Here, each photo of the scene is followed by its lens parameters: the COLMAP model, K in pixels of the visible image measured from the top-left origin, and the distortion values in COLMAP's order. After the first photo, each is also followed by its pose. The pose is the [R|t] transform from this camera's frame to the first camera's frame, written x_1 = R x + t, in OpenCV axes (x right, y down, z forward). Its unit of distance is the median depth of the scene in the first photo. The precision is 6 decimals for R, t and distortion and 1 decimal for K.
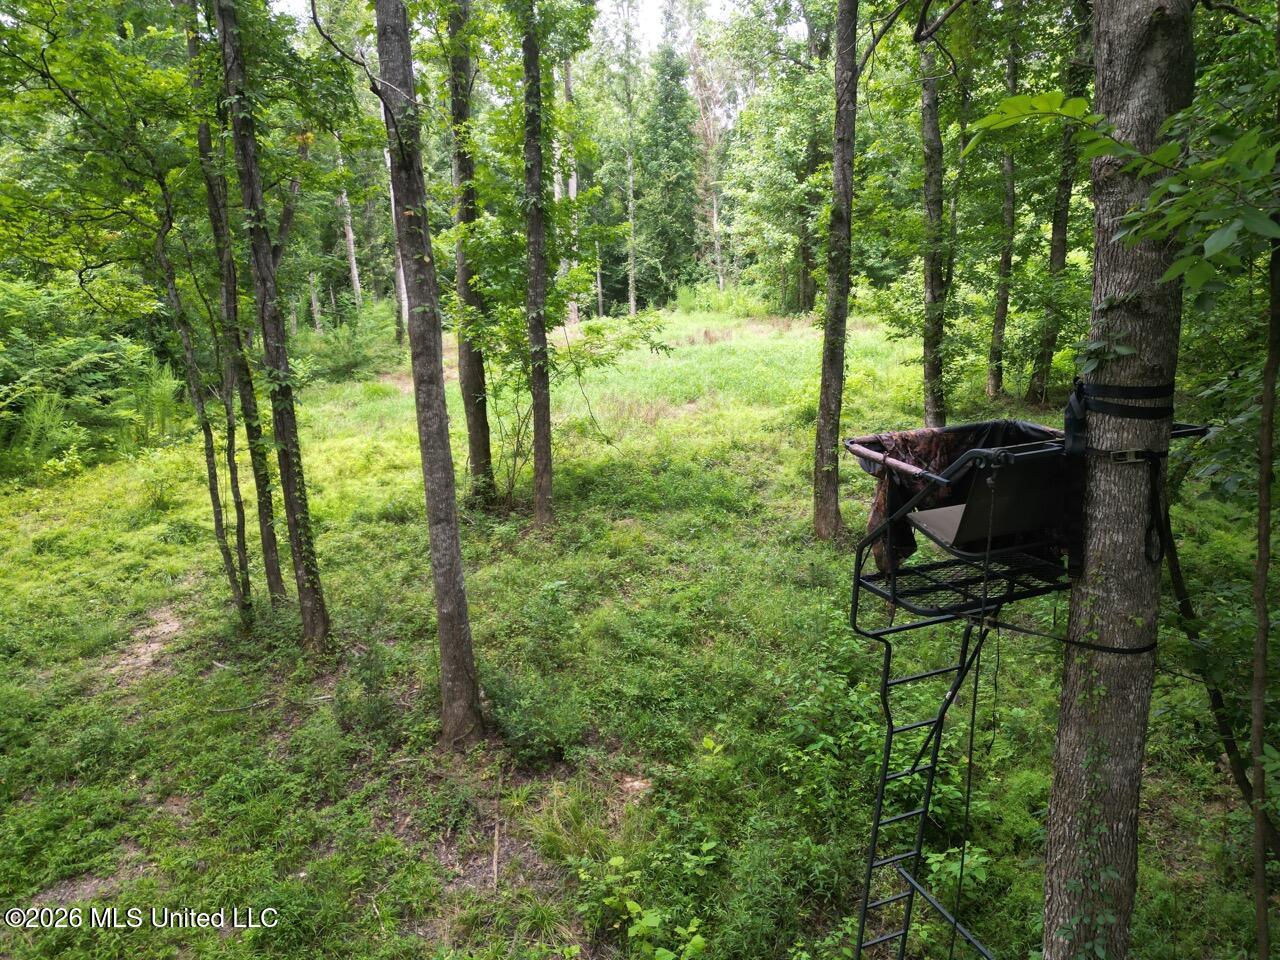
lens RADIAL K [[895.1, 0, 640.0], [0, 895.1, 480.0], [0, 0, 1]] dist [0.102099, -0.124494]
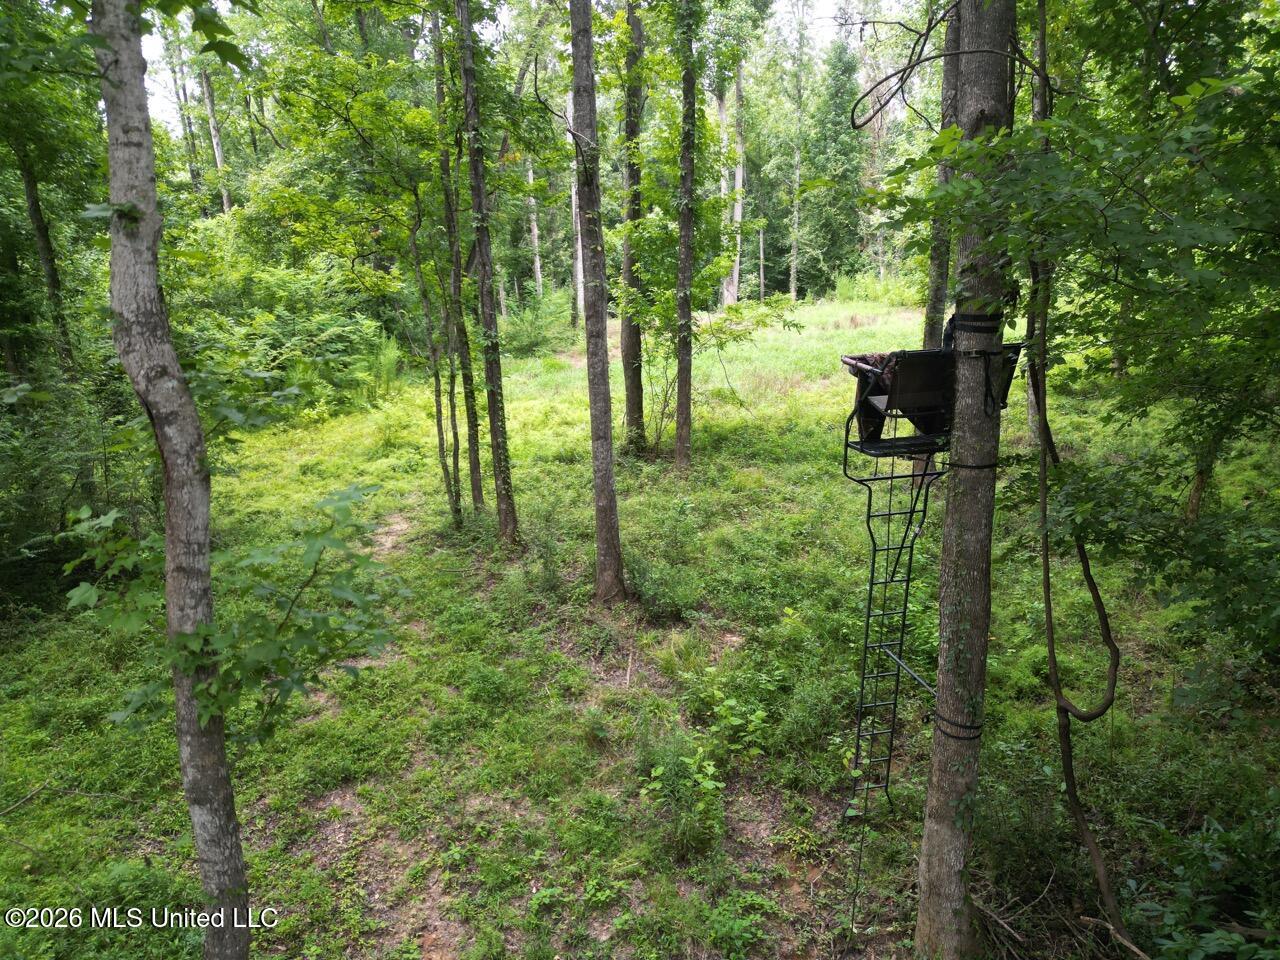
lens RADIAL K [[895.1, 0, 640.0], [0, 895.1, 480.0], [0, 0, 1]] dist [0.102099, -0.124494]
pose [[0.983169, 0.045394, -0.176969, 0.050283], [-0.044088, 0.998964, 0.011305, 0.053543], [0.177299, -0.003312, 0.984151, -0.203911]]
